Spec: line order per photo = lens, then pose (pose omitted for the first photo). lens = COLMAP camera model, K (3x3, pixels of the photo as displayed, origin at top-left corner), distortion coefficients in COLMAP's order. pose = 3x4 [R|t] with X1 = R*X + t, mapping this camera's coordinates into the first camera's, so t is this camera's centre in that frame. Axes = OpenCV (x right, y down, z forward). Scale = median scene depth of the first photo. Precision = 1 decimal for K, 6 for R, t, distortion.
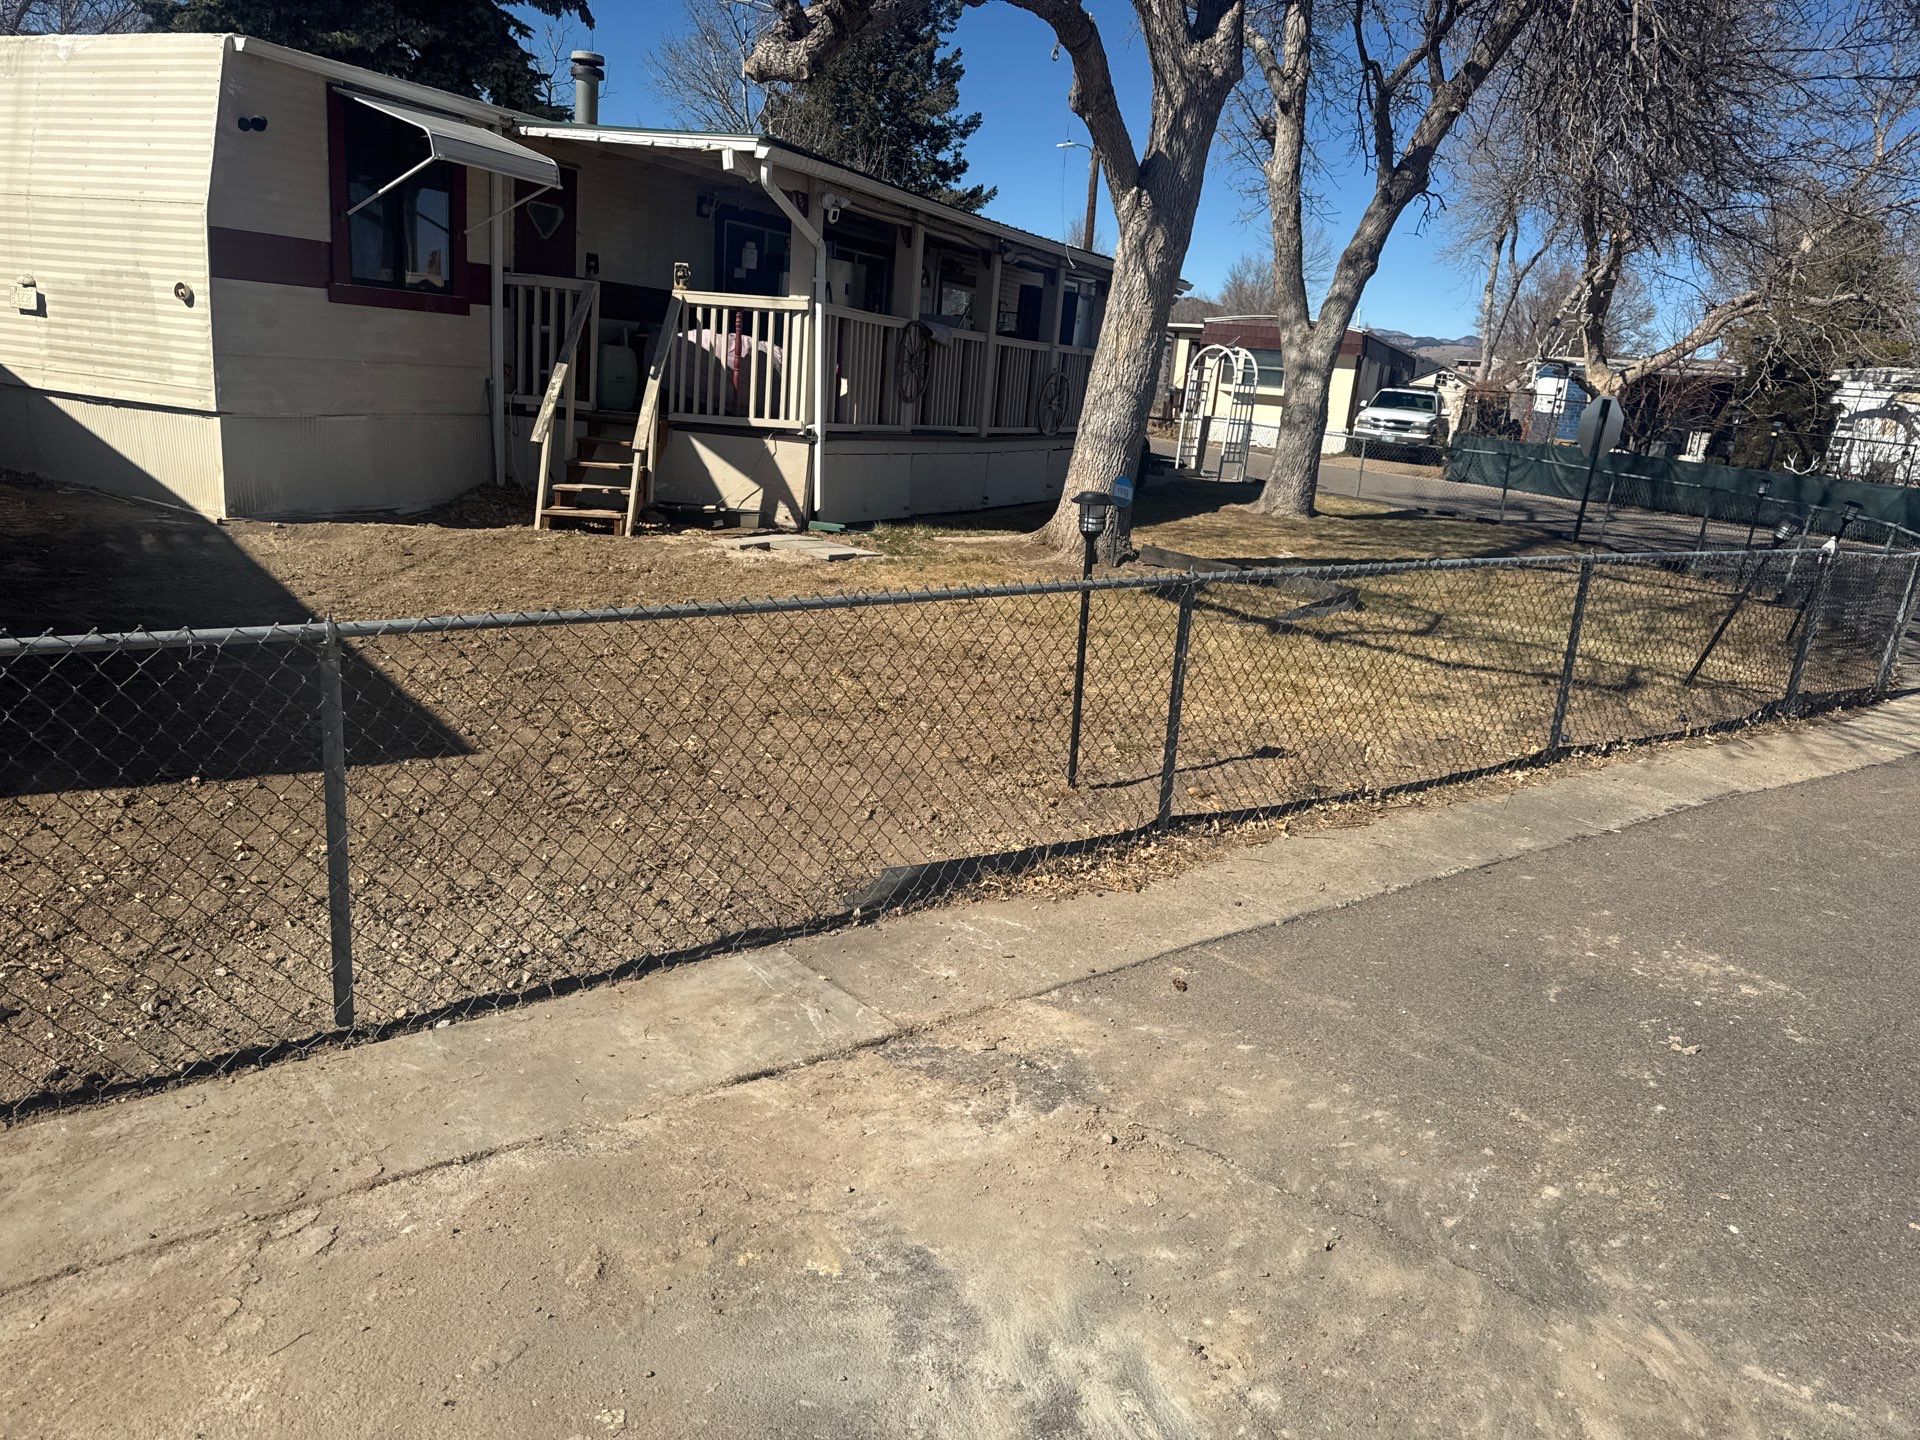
lens RADIAL K [[1350.9, 0, 977.7], [0, 1350.9, 725.8], [0, 0, 1]] dist [0.062085, -0.066277]
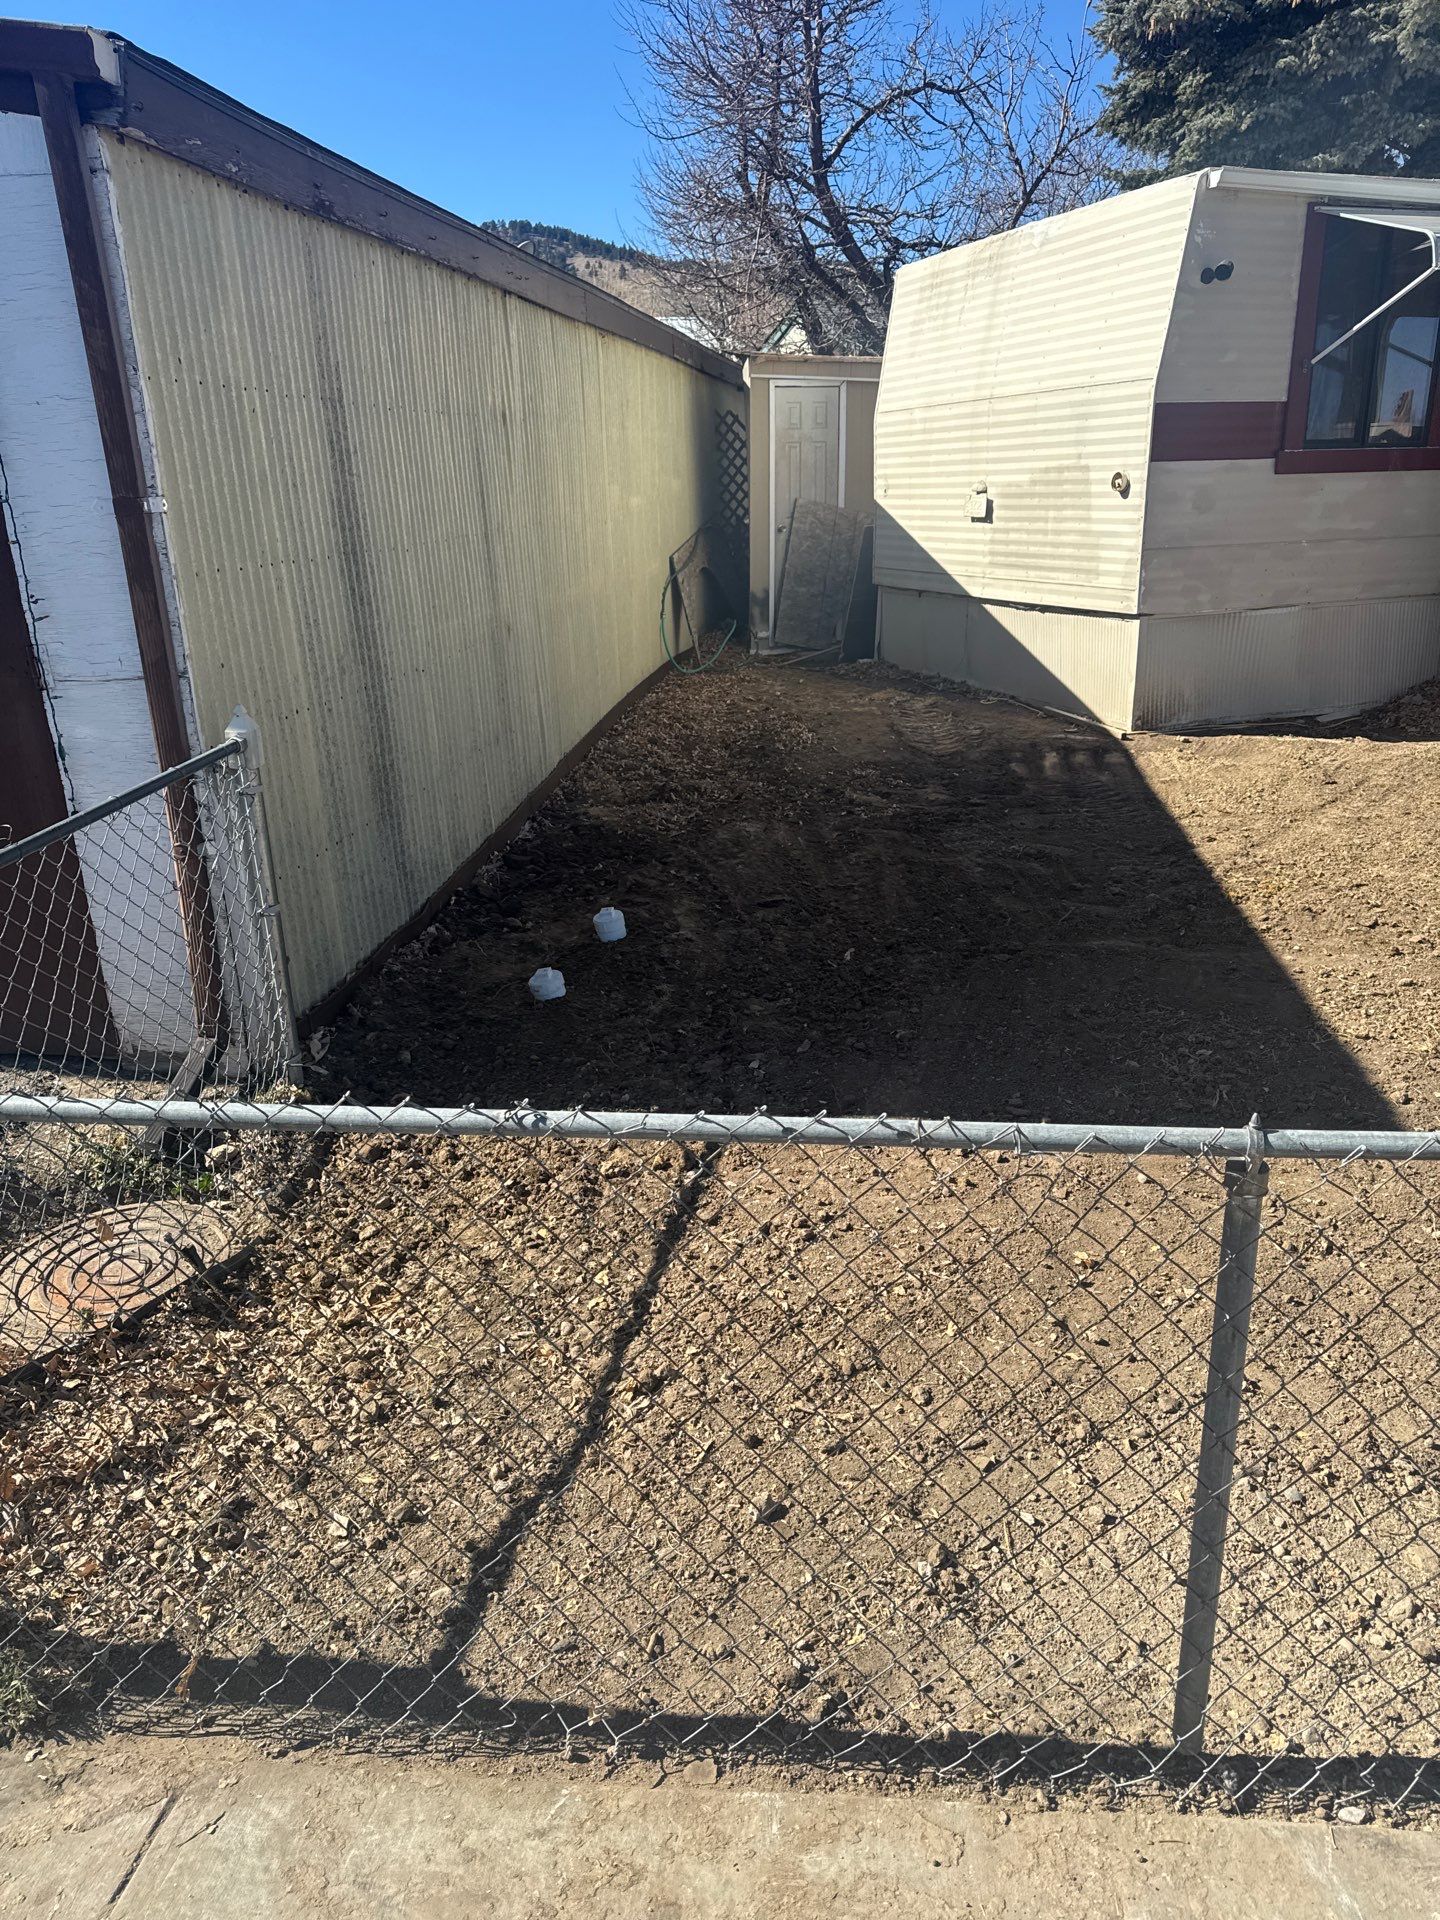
lens RADIAL K [[1376.2, 0, 723.4], [0, 1376.2, 954.5], [0, 0, 1]] dist [0.054044, -0.065605]
pose [[0.708145, 0.126576, -0.694629, -0.091587], [-0.095265, 0.991933, 0.083632, -0.061310], [0.699611, 0.006950, 0.714490, 0.169098]]
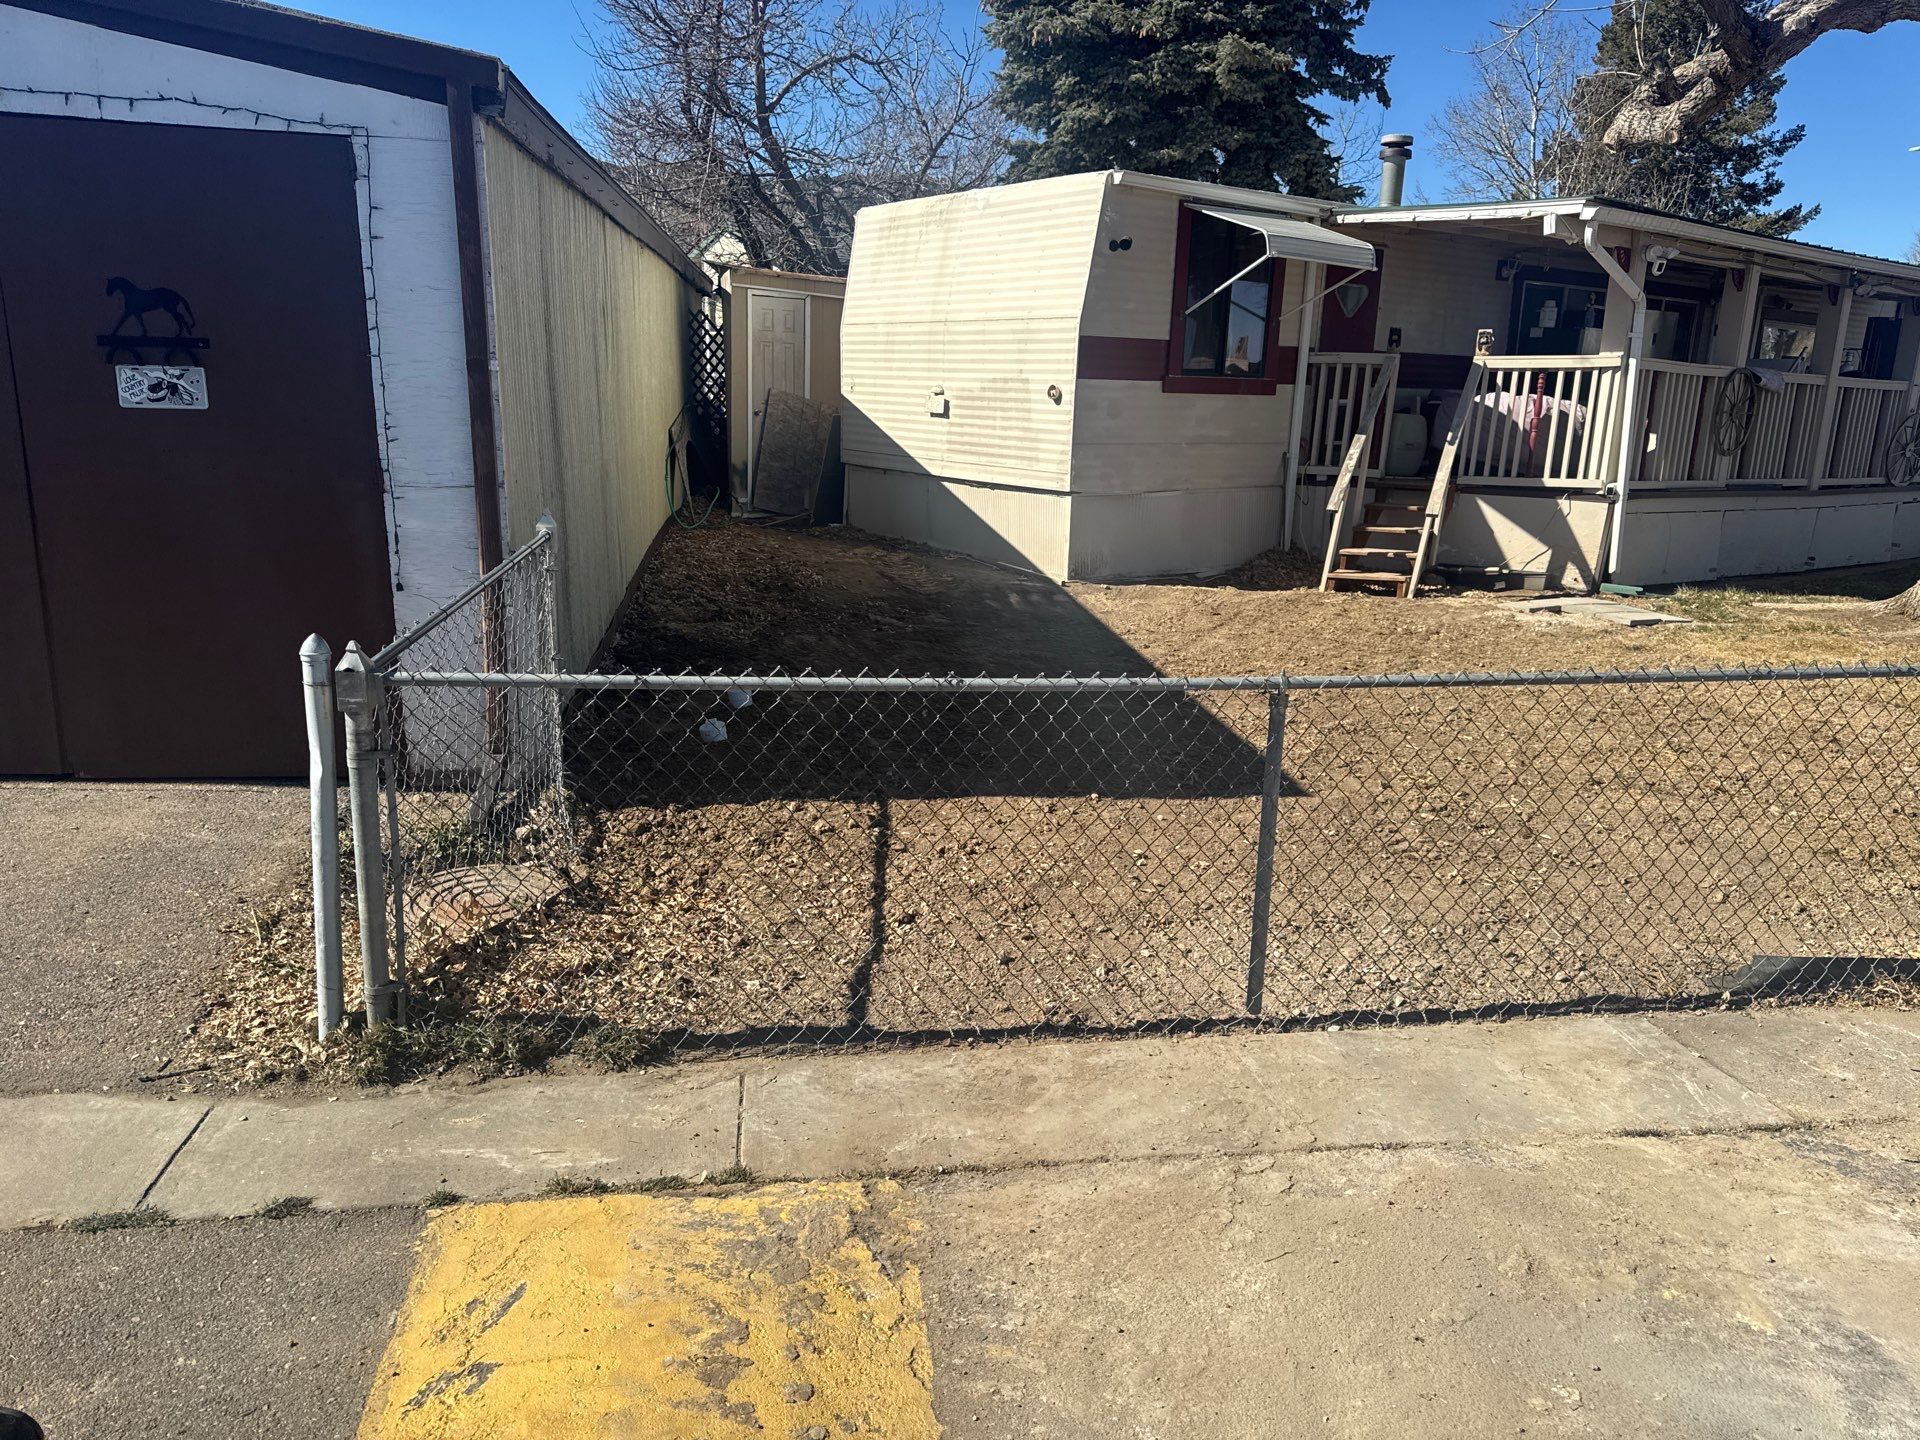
lens RADIAL K [[1376.2, 0, 966.0], [0, 1376.2, 708.8], [0, 0, 1]] dist [0.054044, -0.065605]
pose [[0.870153, 0.056908, -0.489484, -0.044343], [-0.084792, 0.995785, -0.034963, 0.007871], [0.485431, 0.071927, 0.871311, -0.069703]]
